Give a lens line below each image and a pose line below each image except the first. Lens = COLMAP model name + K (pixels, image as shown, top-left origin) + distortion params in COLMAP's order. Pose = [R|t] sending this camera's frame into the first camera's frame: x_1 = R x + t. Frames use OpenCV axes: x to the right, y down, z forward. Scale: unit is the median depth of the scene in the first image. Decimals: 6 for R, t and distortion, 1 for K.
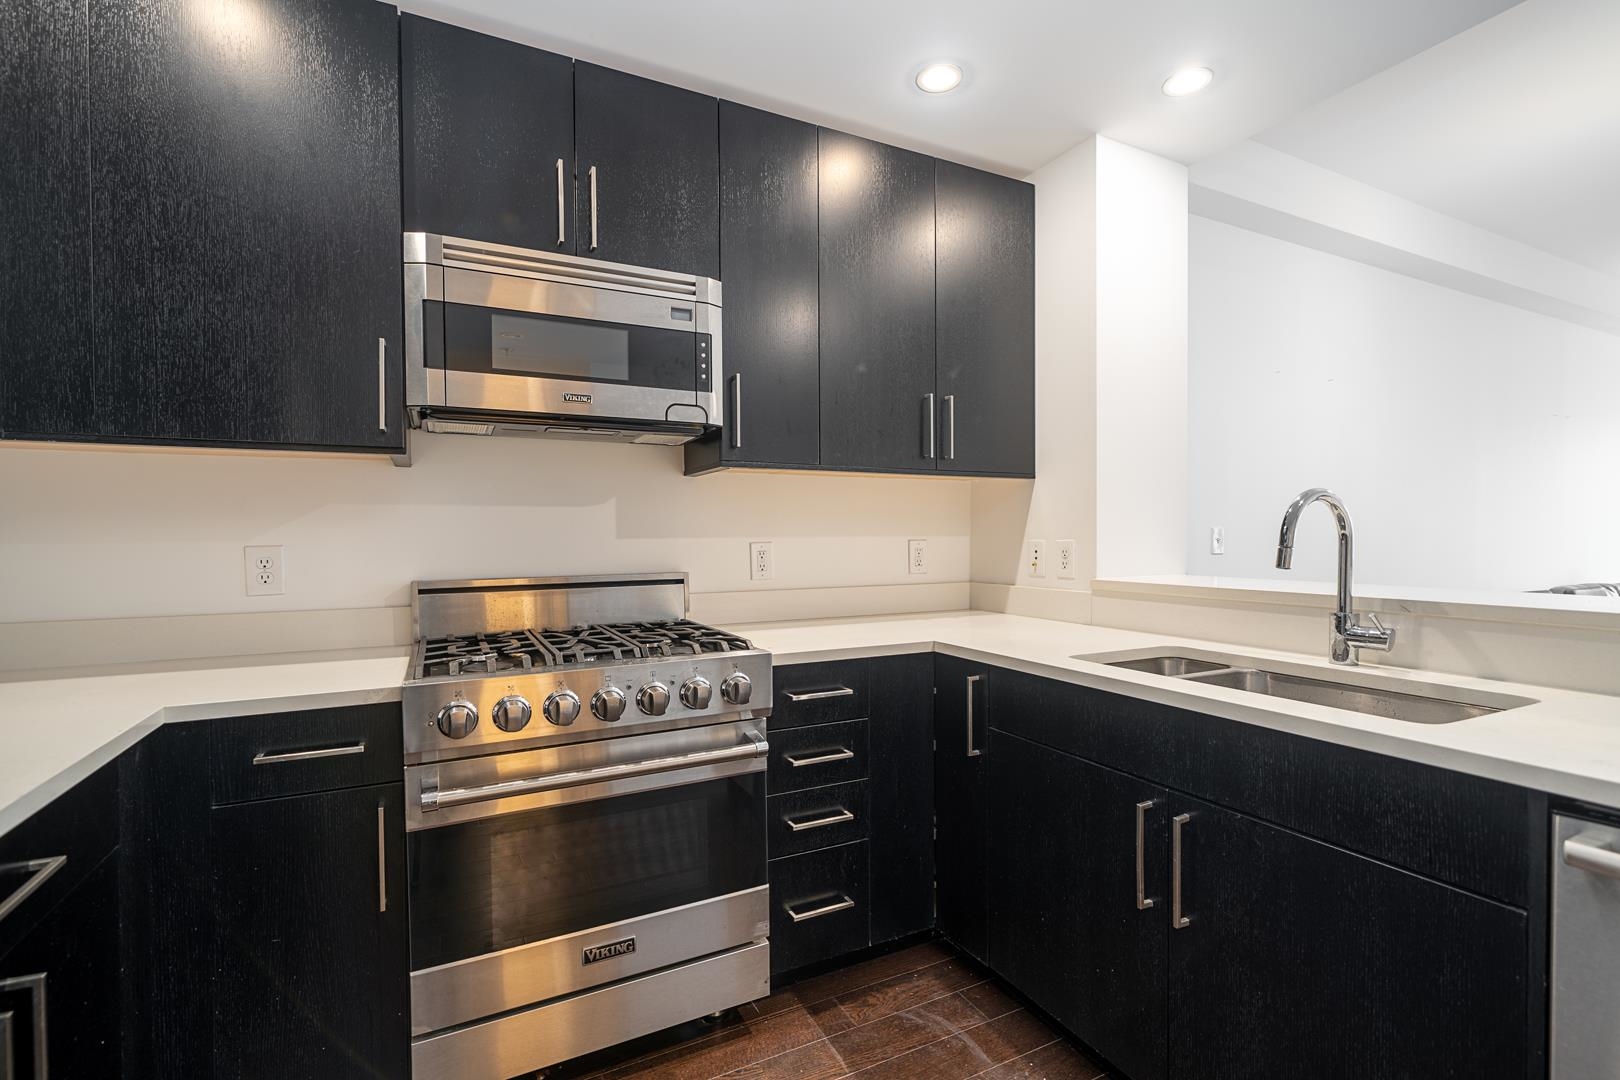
lens RADIAL K [[763.4, 0, 812.7], [0, 763.4, 547.3], [0, 0, 1]] dist [0.000025, -0.000644]
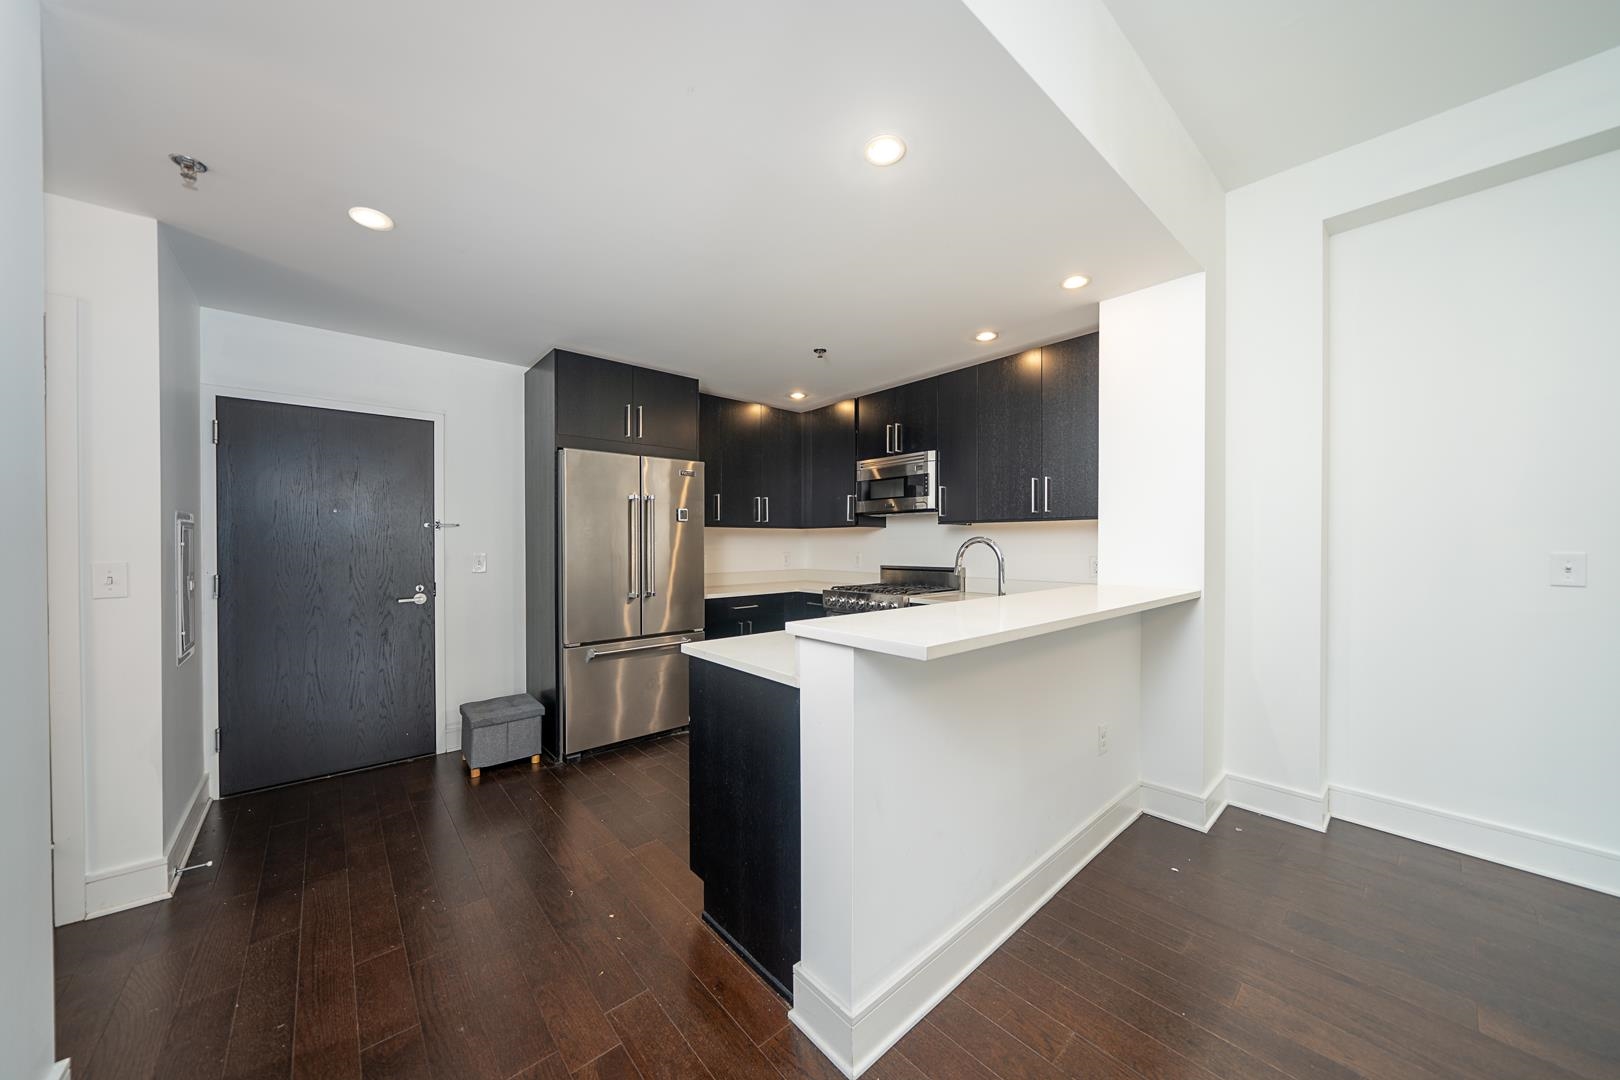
lens RADIAL K [[561.8, 0, 822.8], [0, 561.8, 548.5], [0, 0, 1]] dist [-0.002482, -0.000367]
pose [[0.243357, 0.016293, -0.969800, 1.719208], [-0.010274, 0.999846, 0.014220, -0.055487], [0.969882, 0.006504, 0.243487, 0.220273]]
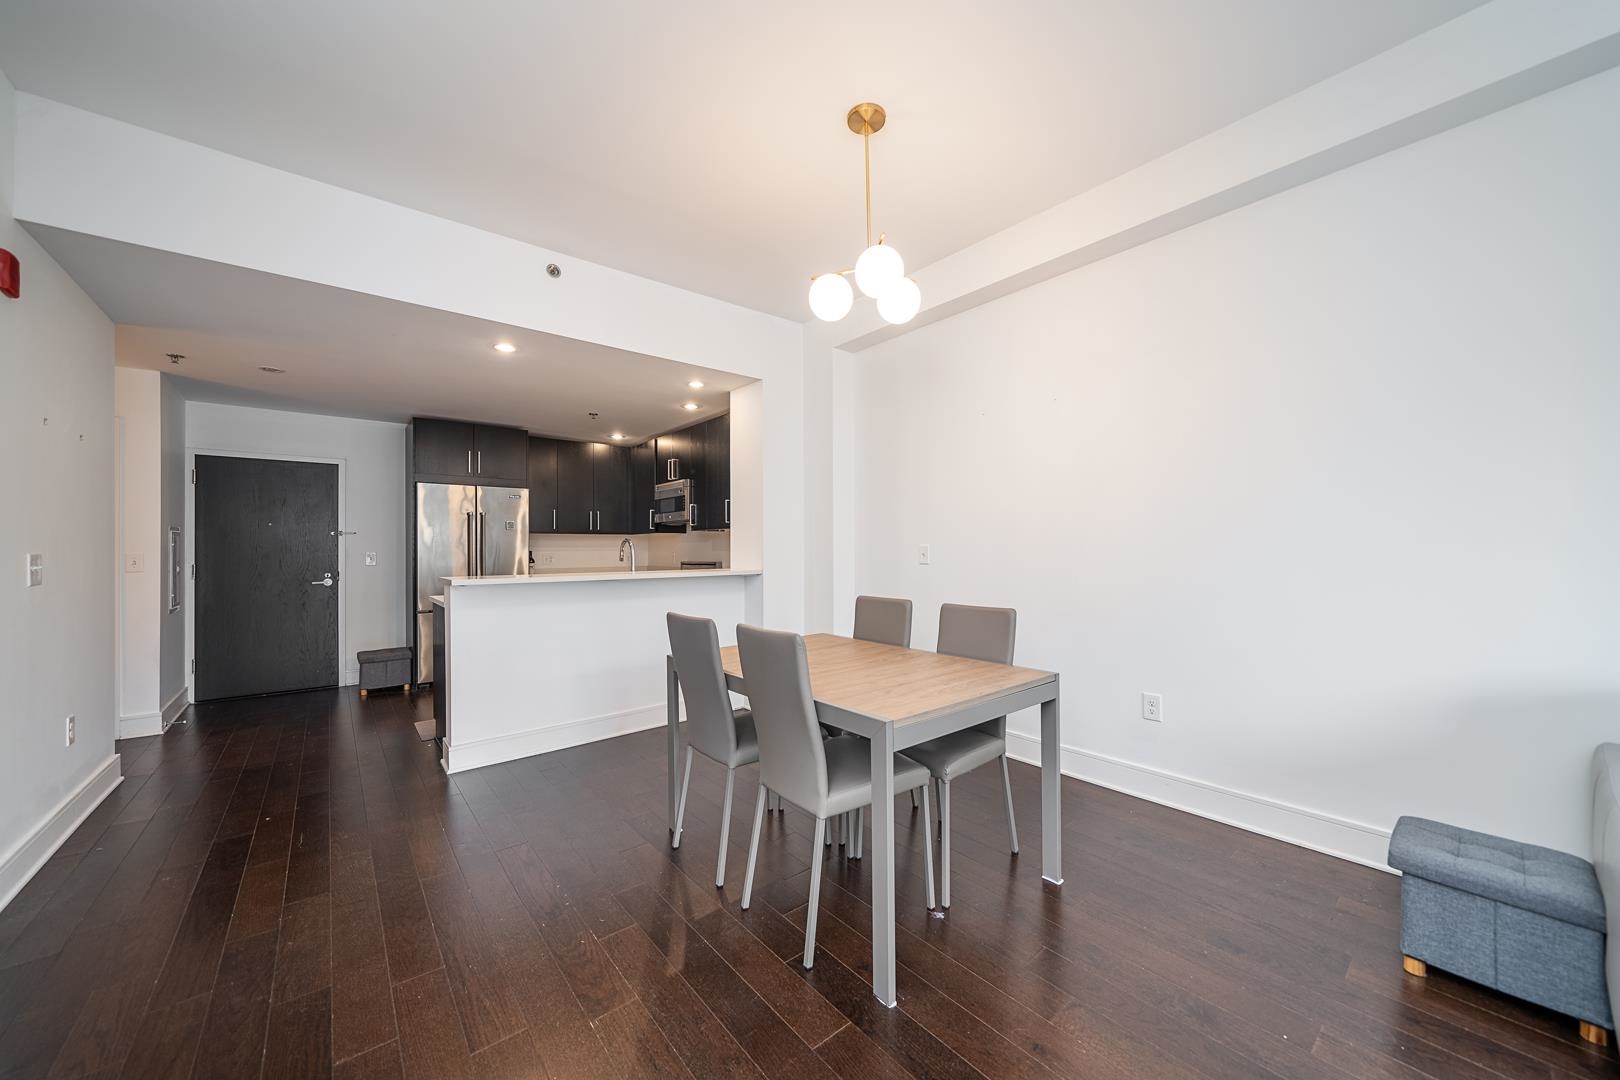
lens RADIAL K [[596.8, 0, 824.8], [0, 596.8, 549.5], [0, 0, 1]] dist [0.001752, 0.000014]
pose [[0.212096, 0.003784, -0.977242, 2.976998], [-0.006478, 0.999976, 0.002466, -0.035559], [0.977227, 0.005808, 0.212115, 1.126848]]
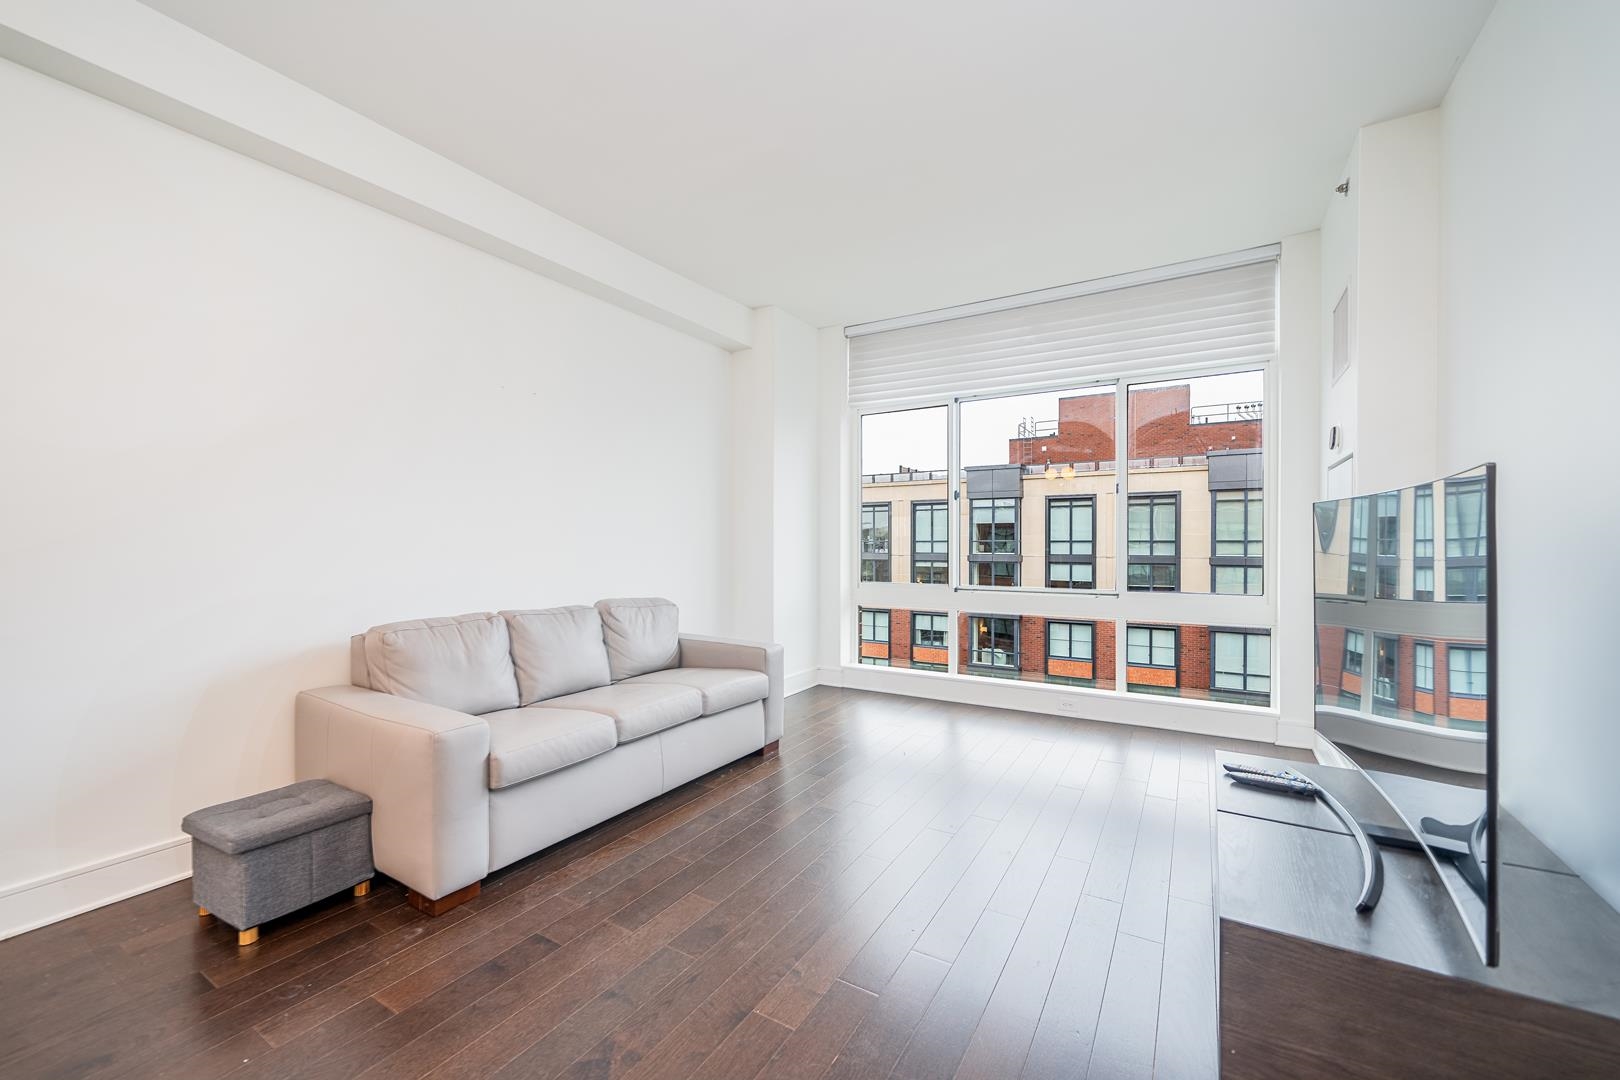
lens RADIAL K [[635.8, 0, 812.4], [0, 635.8, 546.3], [0, 0, 1]] dist [-0.000265, 0.000311]
pose [[0.855080, 0.002446, 0.518490, 2.524507], [0.001103, 0.999978, -0.006536, -0.028277], [-0.518494, 0.006161, 0.855059, 0.843682]]
